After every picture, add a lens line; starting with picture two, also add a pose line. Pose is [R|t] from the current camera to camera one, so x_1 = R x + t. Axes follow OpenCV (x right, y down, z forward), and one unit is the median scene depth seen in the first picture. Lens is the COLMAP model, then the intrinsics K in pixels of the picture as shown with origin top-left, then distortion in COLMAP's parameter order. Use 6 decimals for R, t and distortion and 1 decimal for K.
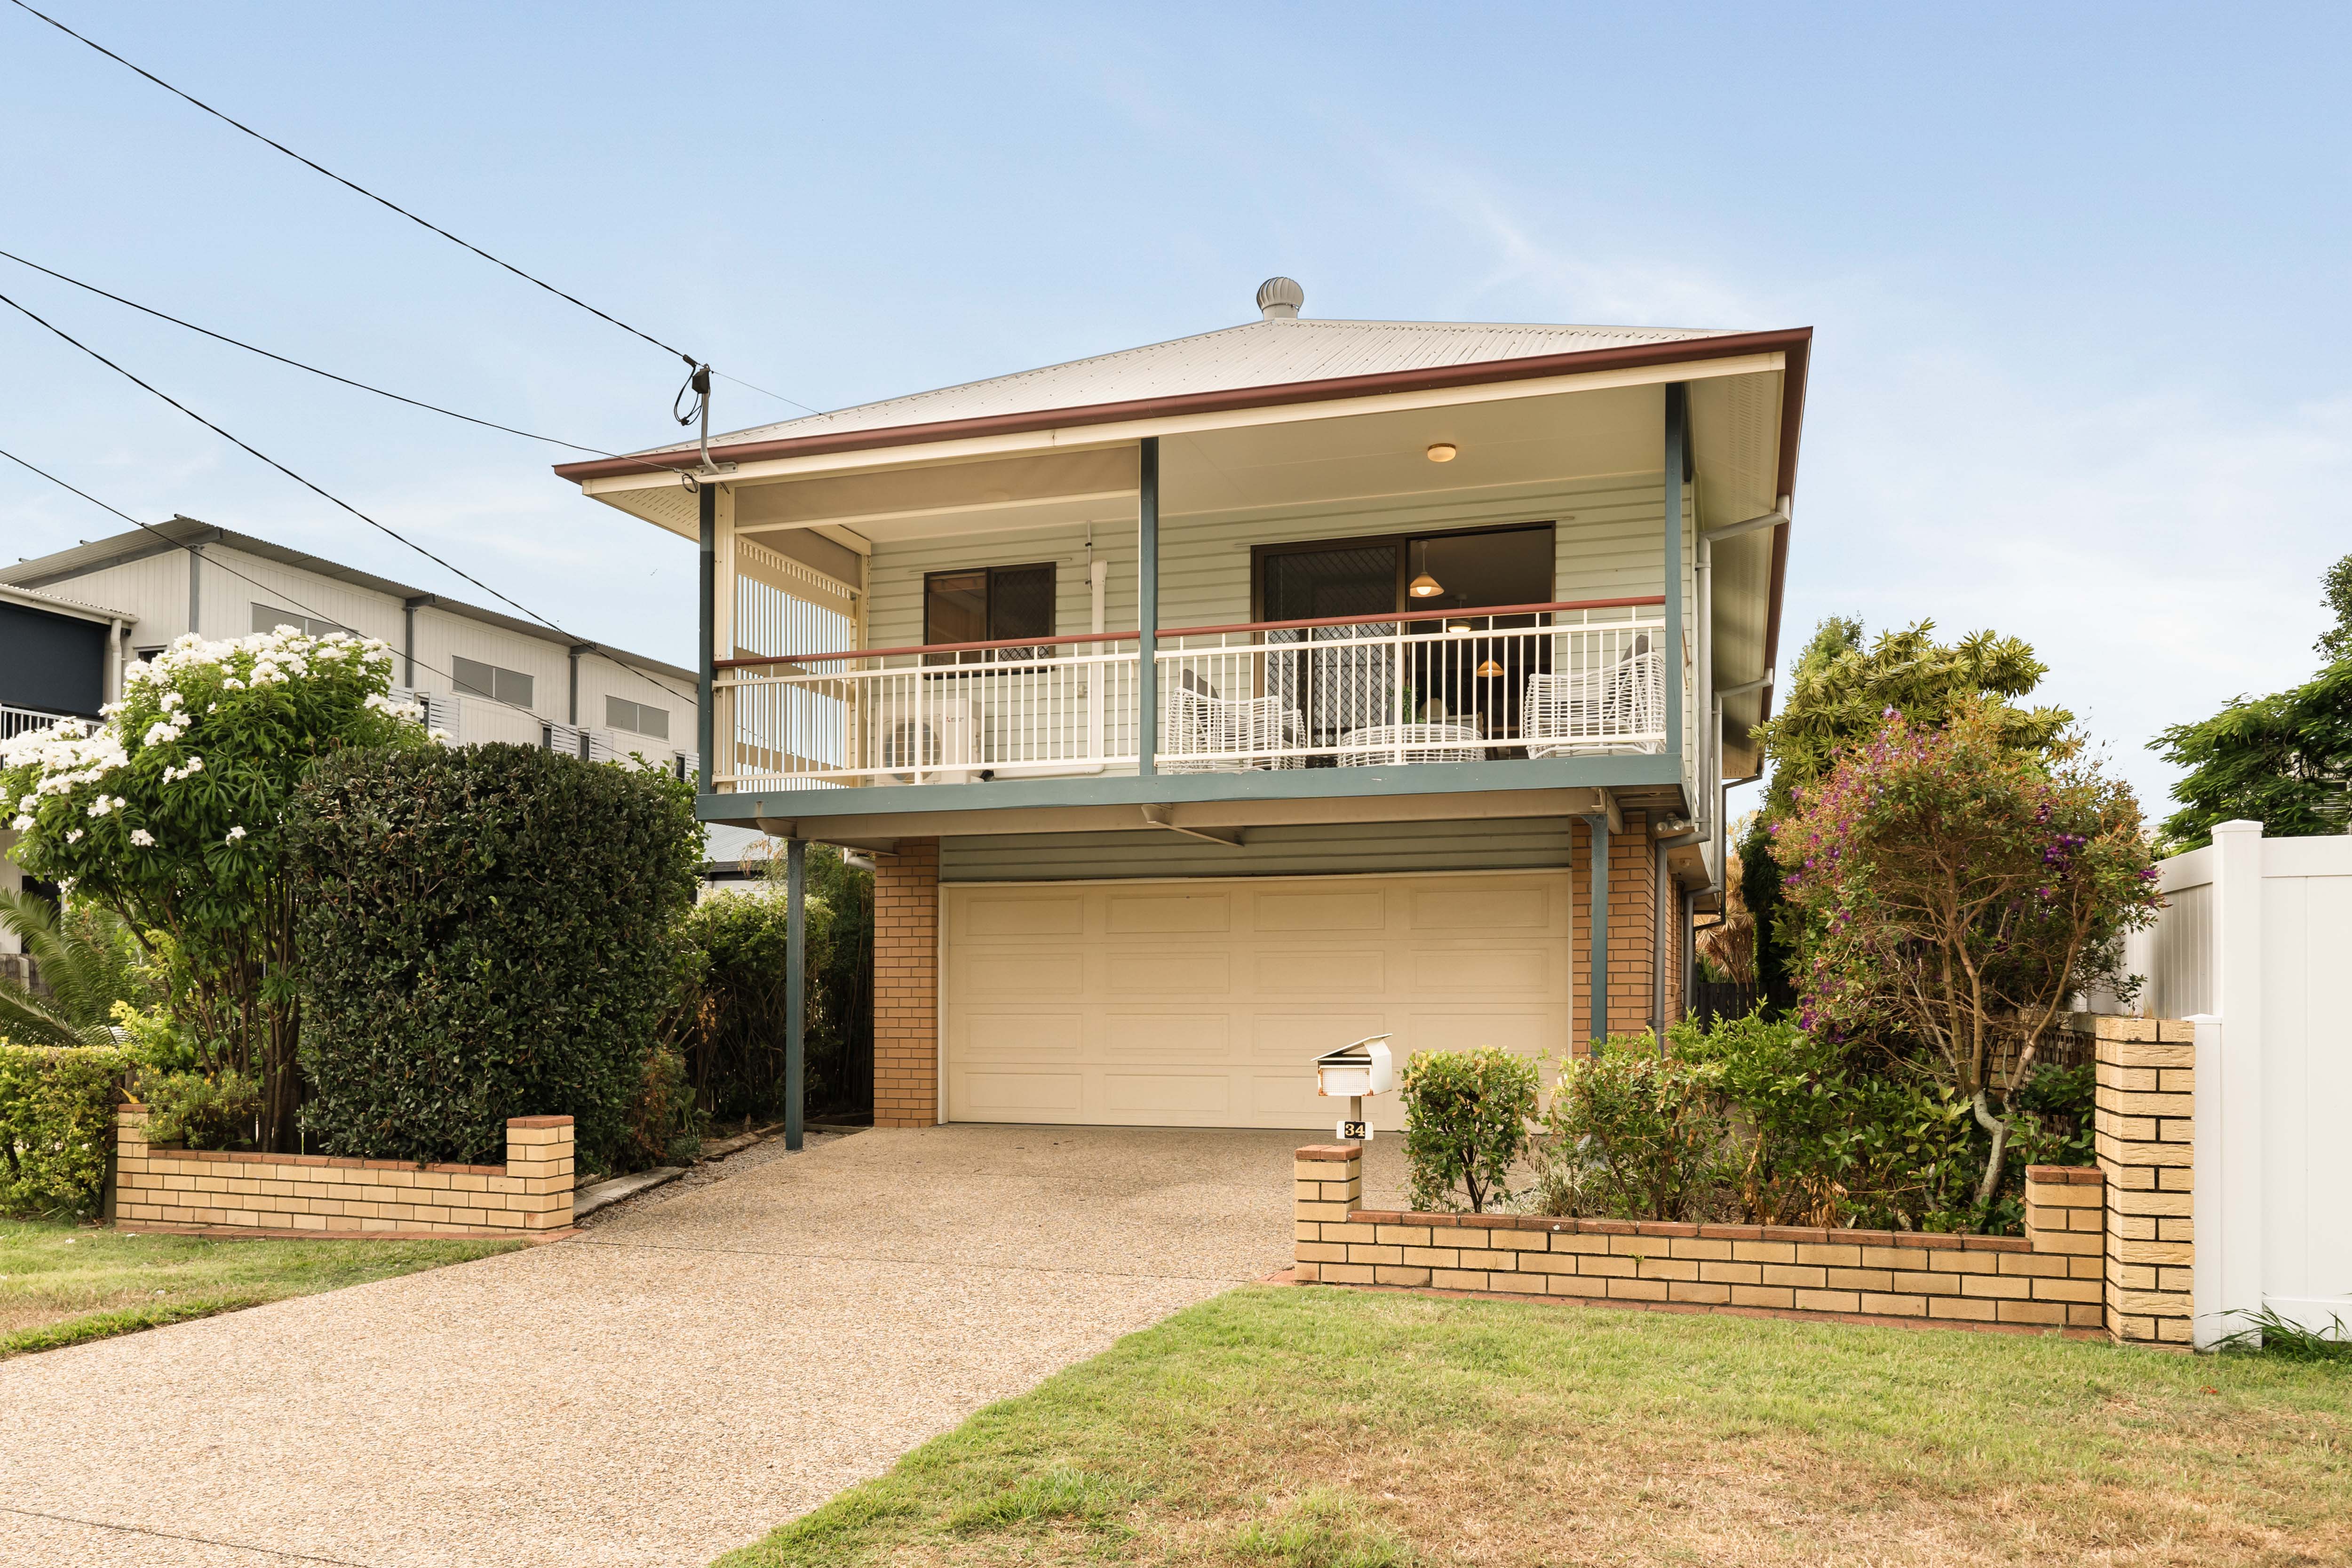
lens RADIAL K [[1451.8, 0, 1204.3], [0, 1451.8, 859.3], [0, 0, 1]] dist [-0.001260, 0.001030]
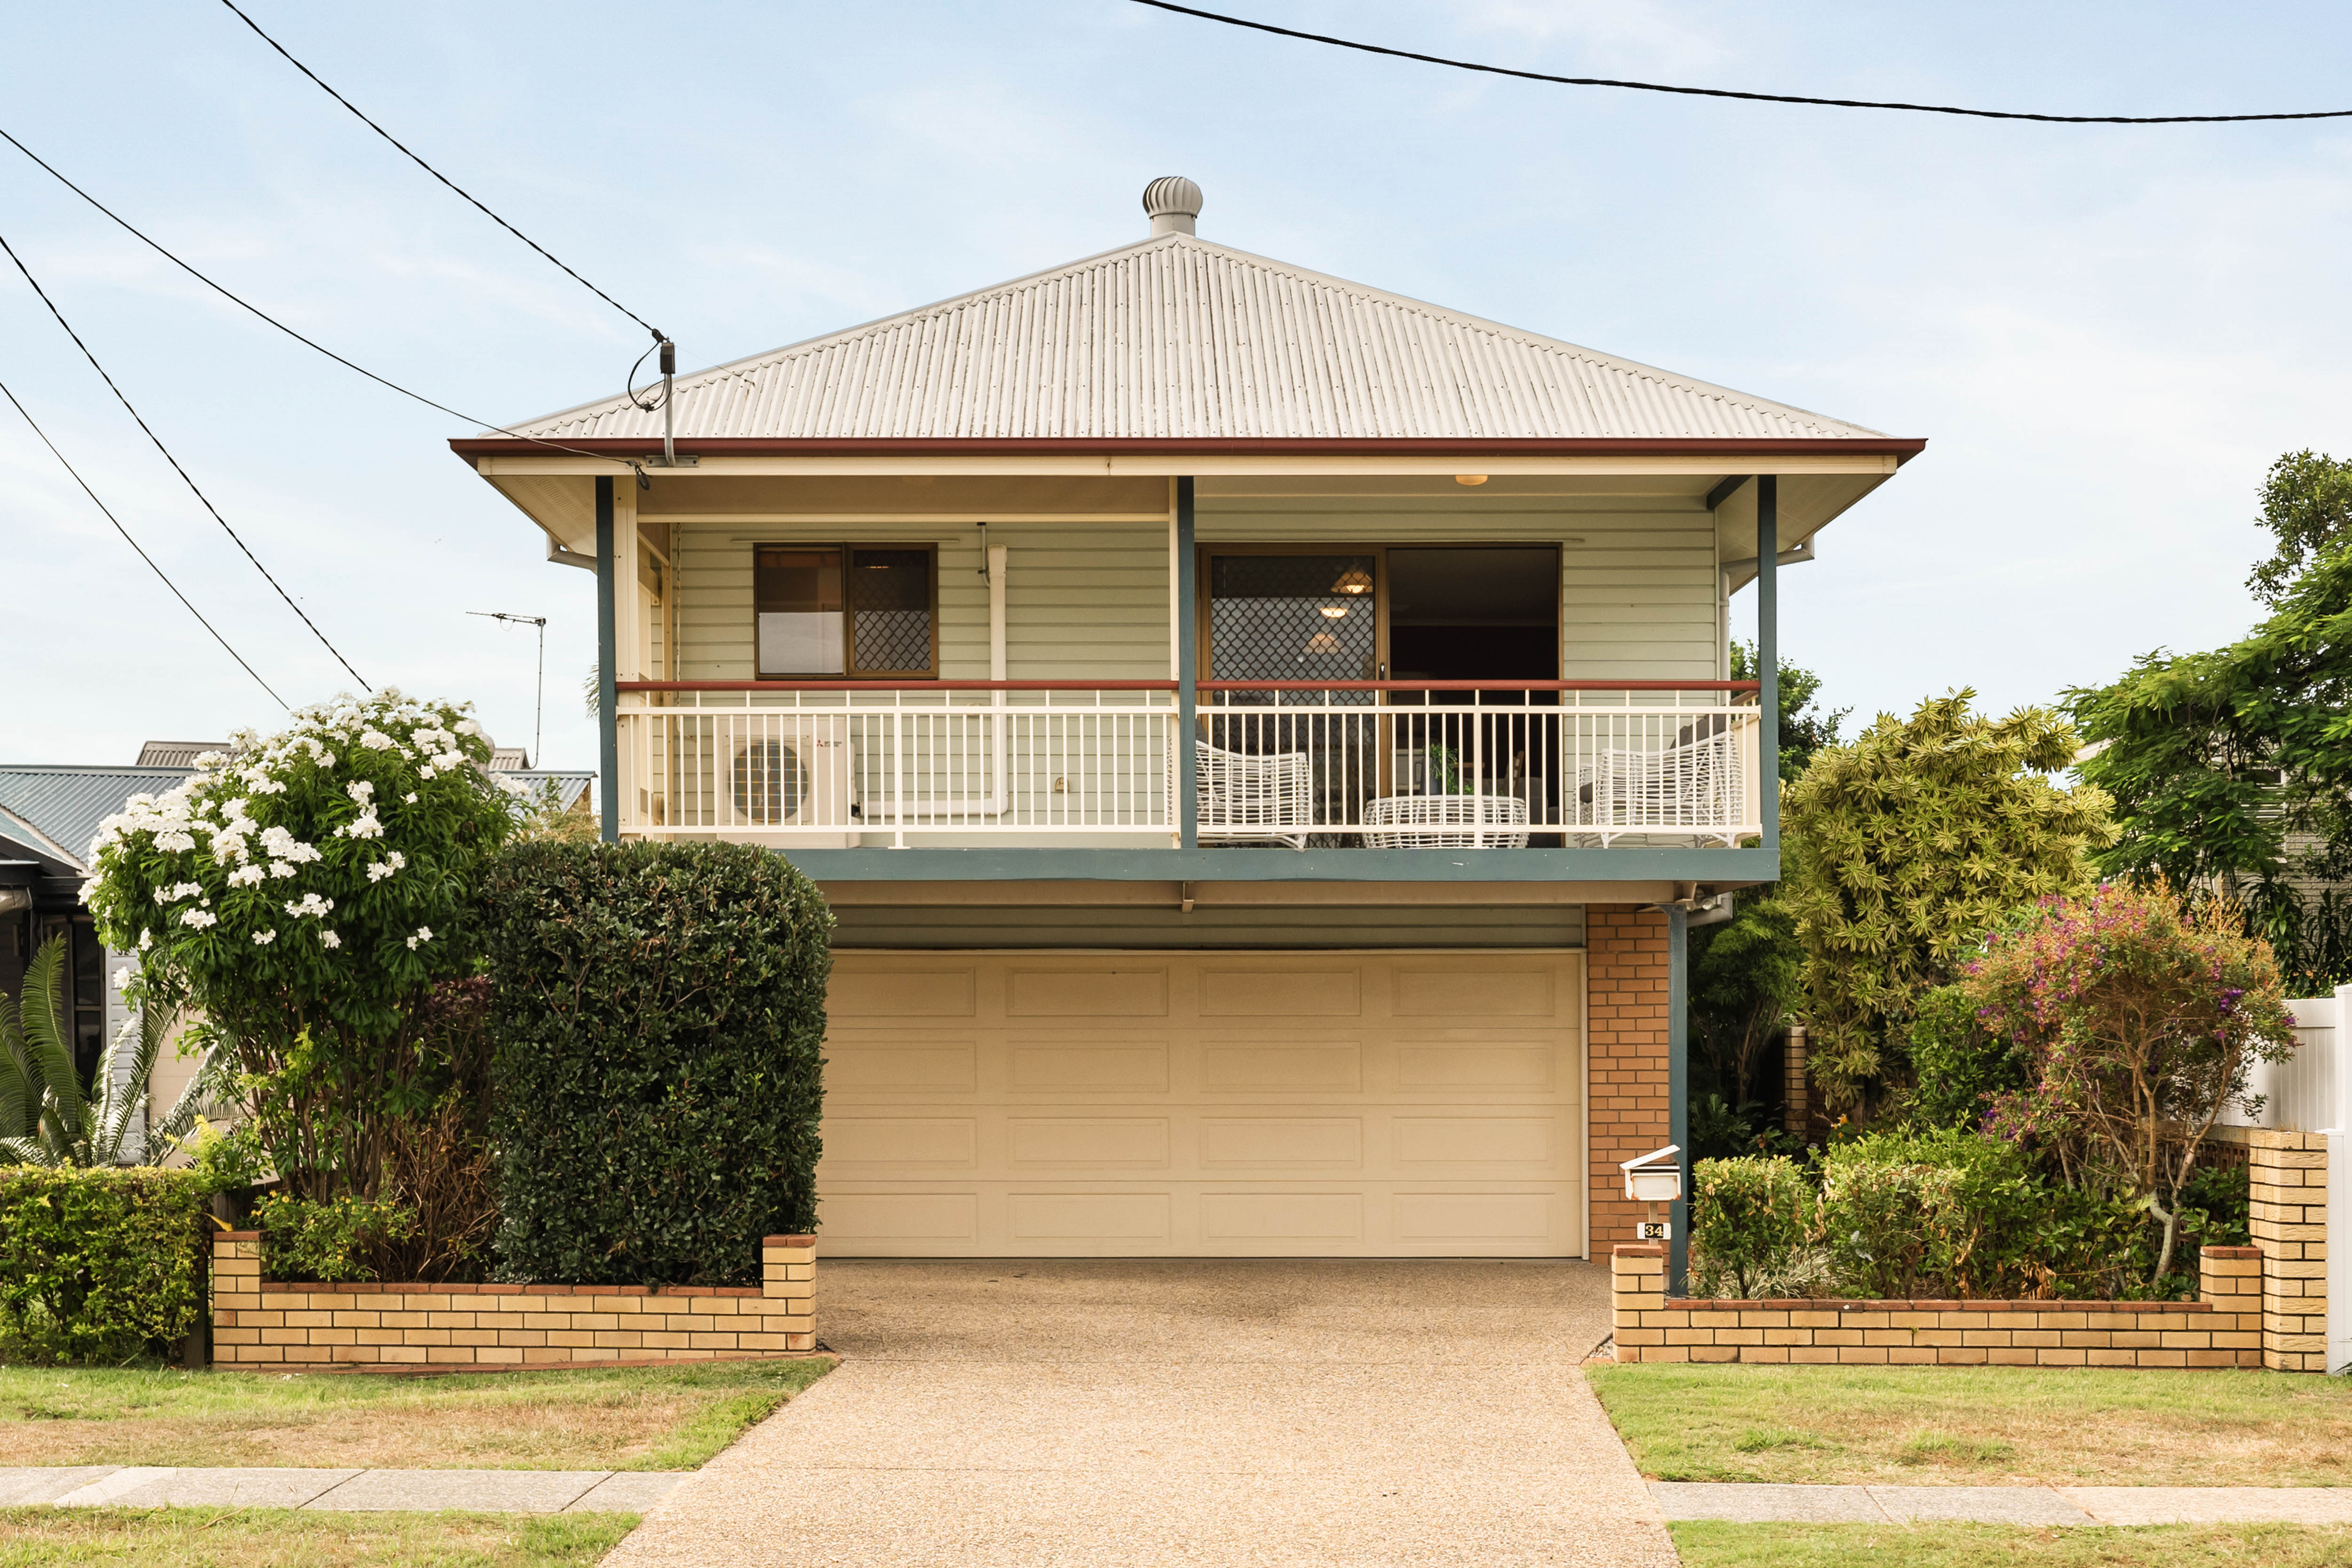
lens RADIAL K [[2358.2, 0, 1174.6], [0, 2358.2, 785.3], [0, 0, 1]] dist [0.004519, 0.000000]
pose [[0.973899, 0.028359, 0.225201, -0.564281], [-0.022061, 0.999293, -0.030432, -0.079544], [-0.225905, 0.024669, 0.973837, -0.590543]]
